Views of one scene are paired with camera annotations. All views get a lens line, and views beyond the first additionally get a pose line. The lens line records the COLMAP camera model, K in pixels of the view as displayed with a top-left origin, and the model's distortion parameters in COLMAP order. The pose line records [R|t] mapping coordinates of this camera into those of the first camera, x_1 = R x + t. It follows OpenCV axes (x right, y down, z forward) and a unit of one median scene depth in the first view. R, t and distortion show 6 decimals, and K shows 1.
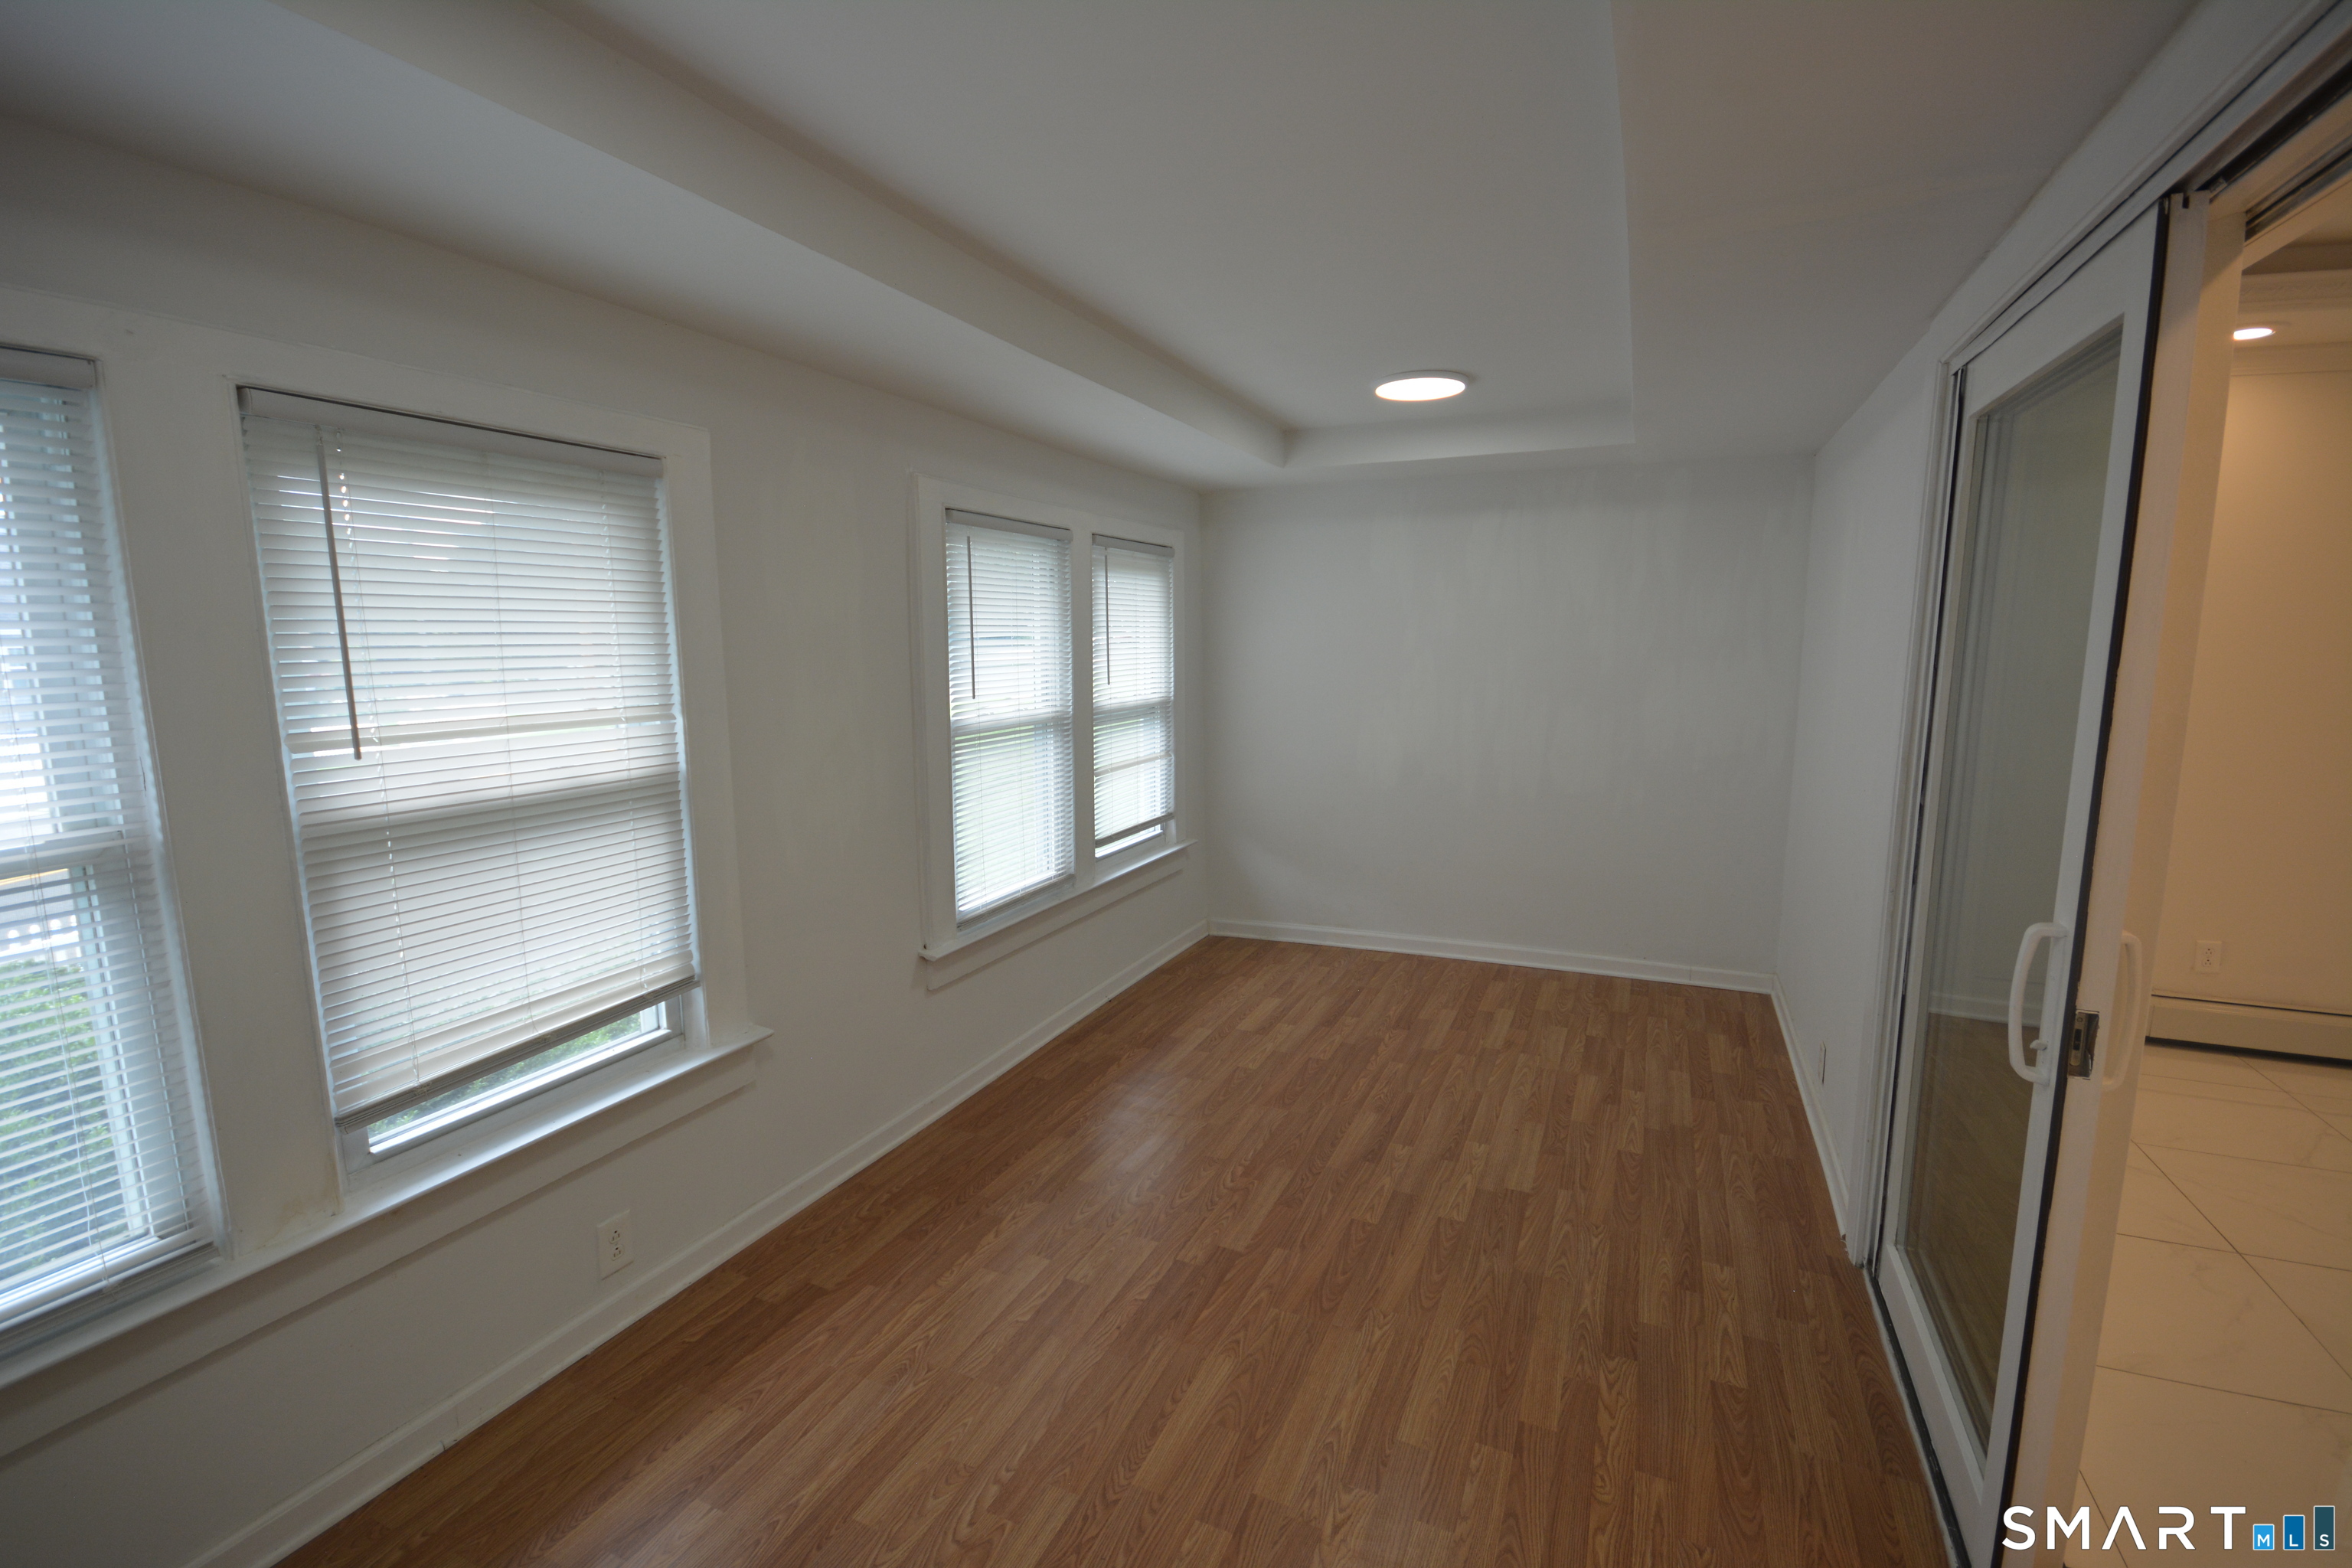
lens RADIAL K [[1026.8, 0, 1181.7], [0, 1026.8, 789.8], [0, 0, 1]] dist [-0.002134, -0.000179]
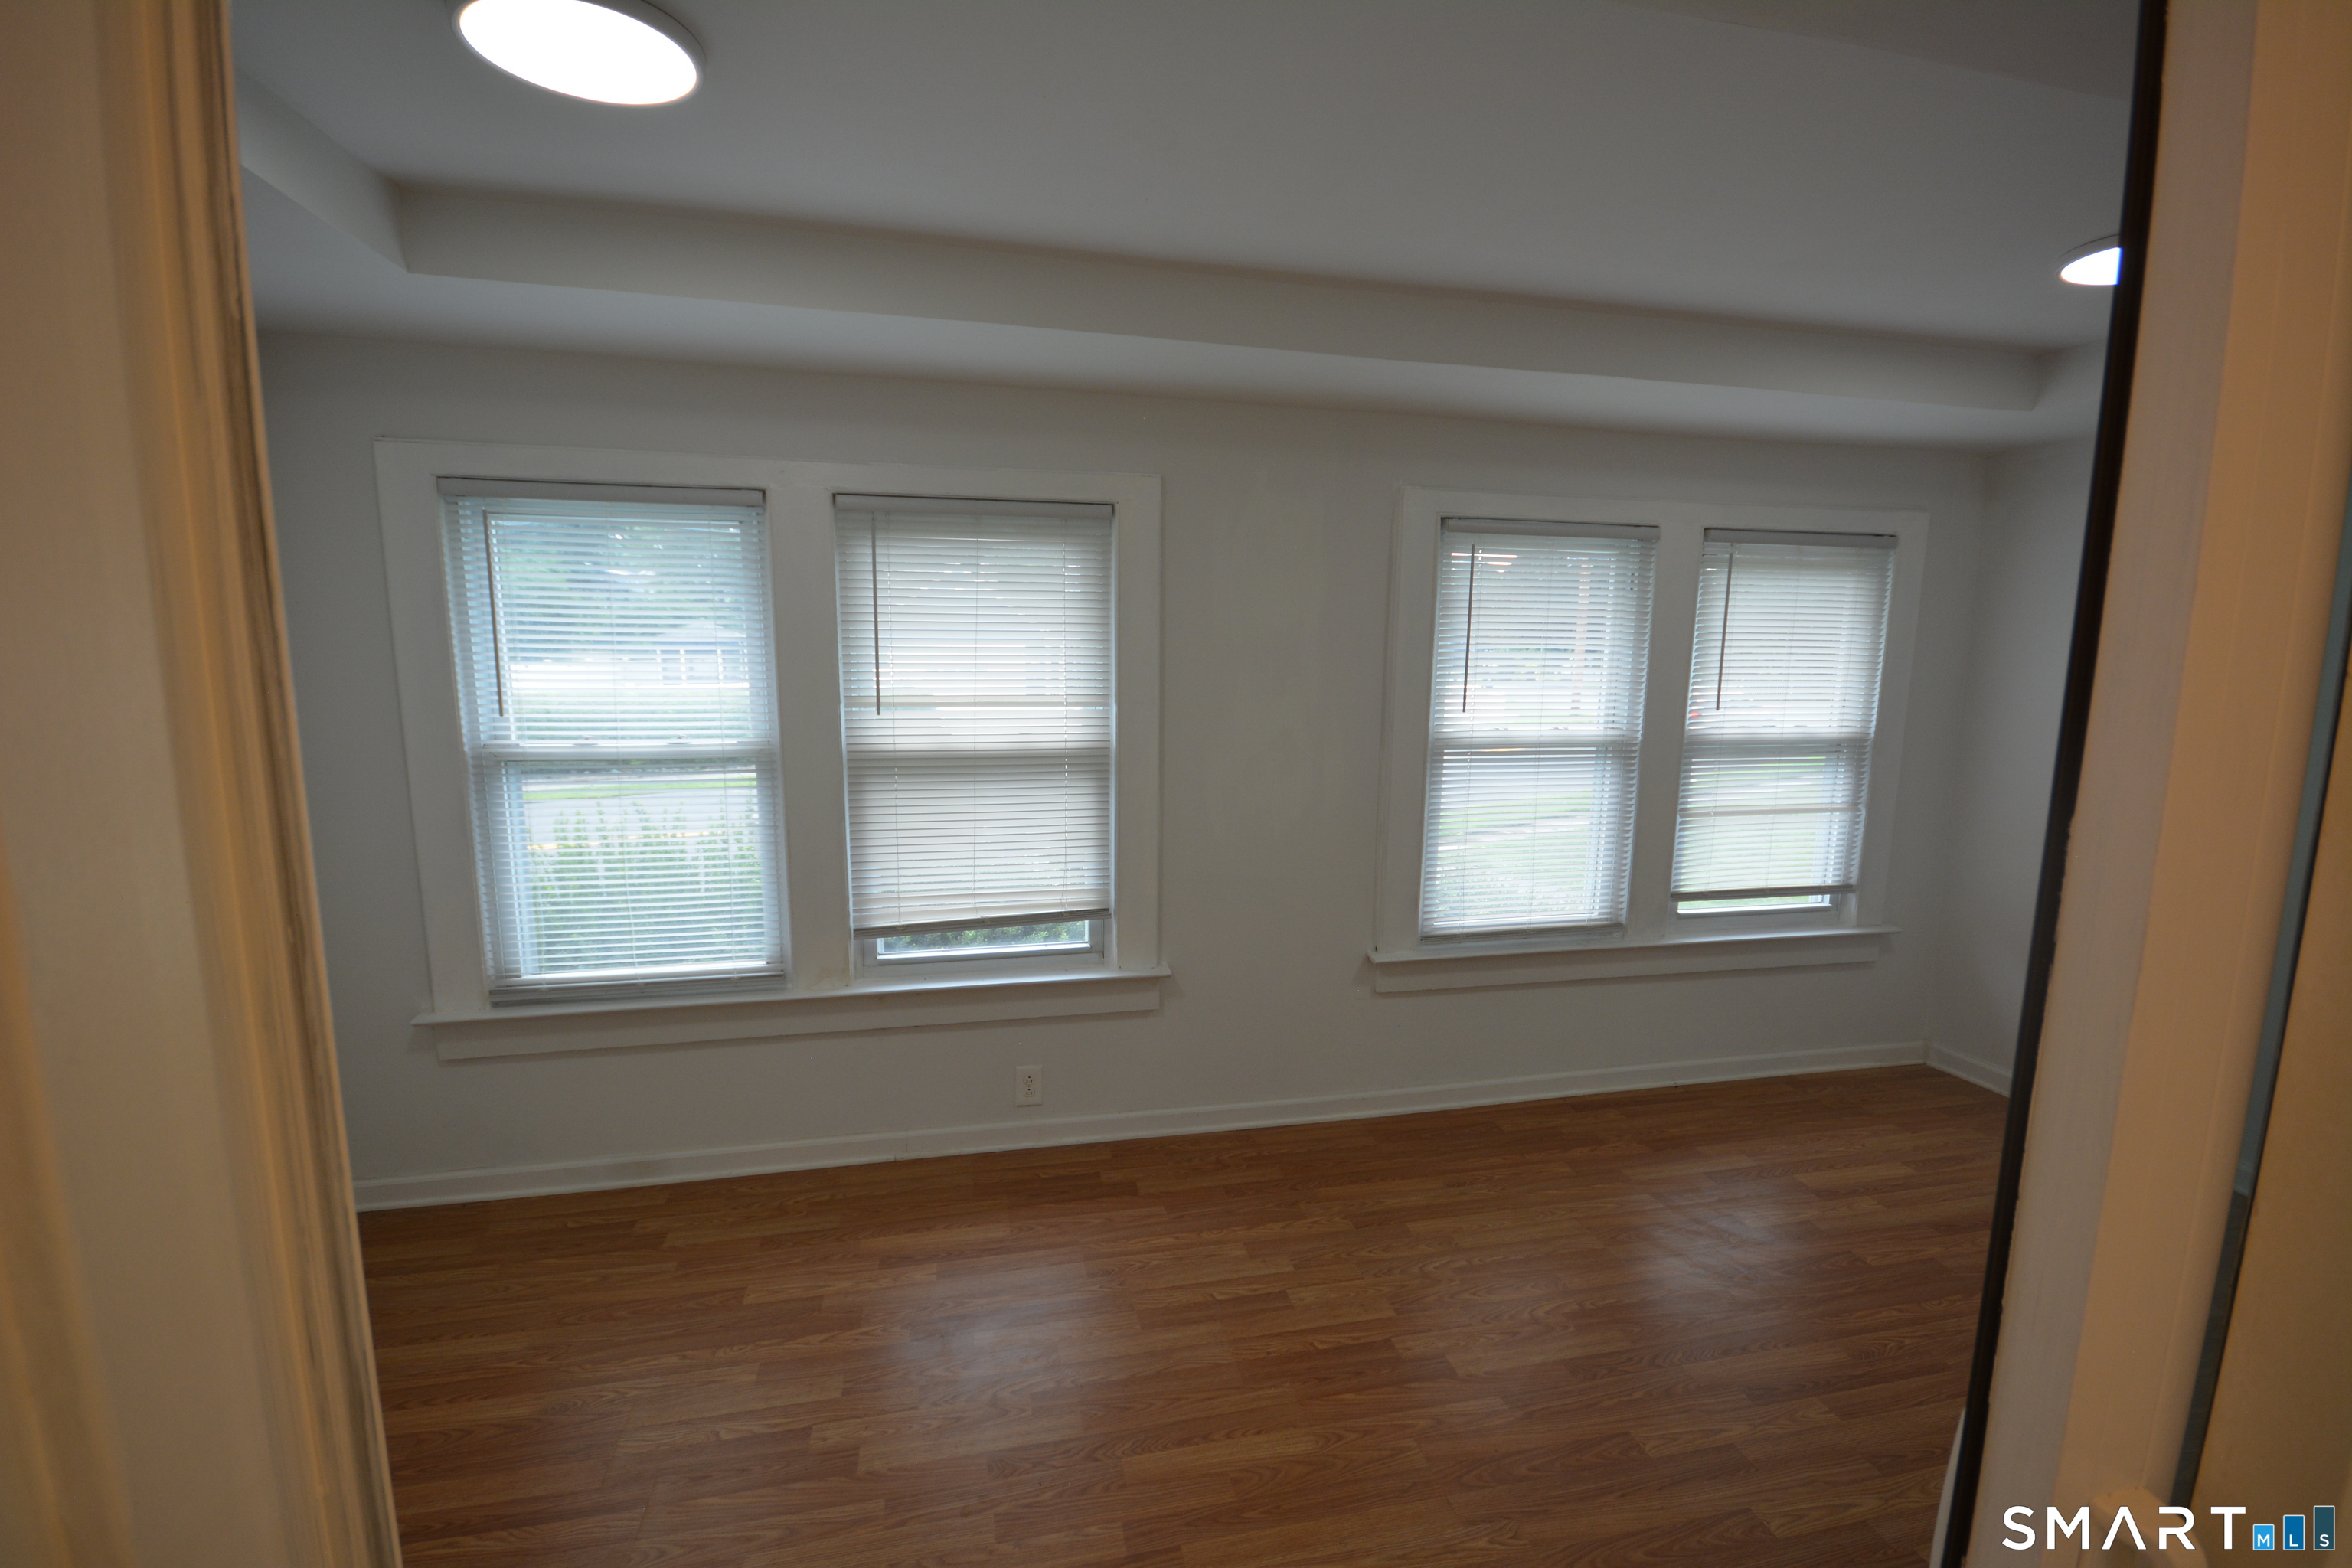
lens RADIAL K [[1026.8, 0, 1181.7], [0, 1026.8, 789.8], [0, 0, 1]] dist [-0.002134, -0.000179]
pose [[0.604167, 0.134711, -0.785388, 0.576560], [-0.135603, 0.988612, 0.065255, -0.061689], [0.785235, 0.067076, 0.615554, 0.285760]]
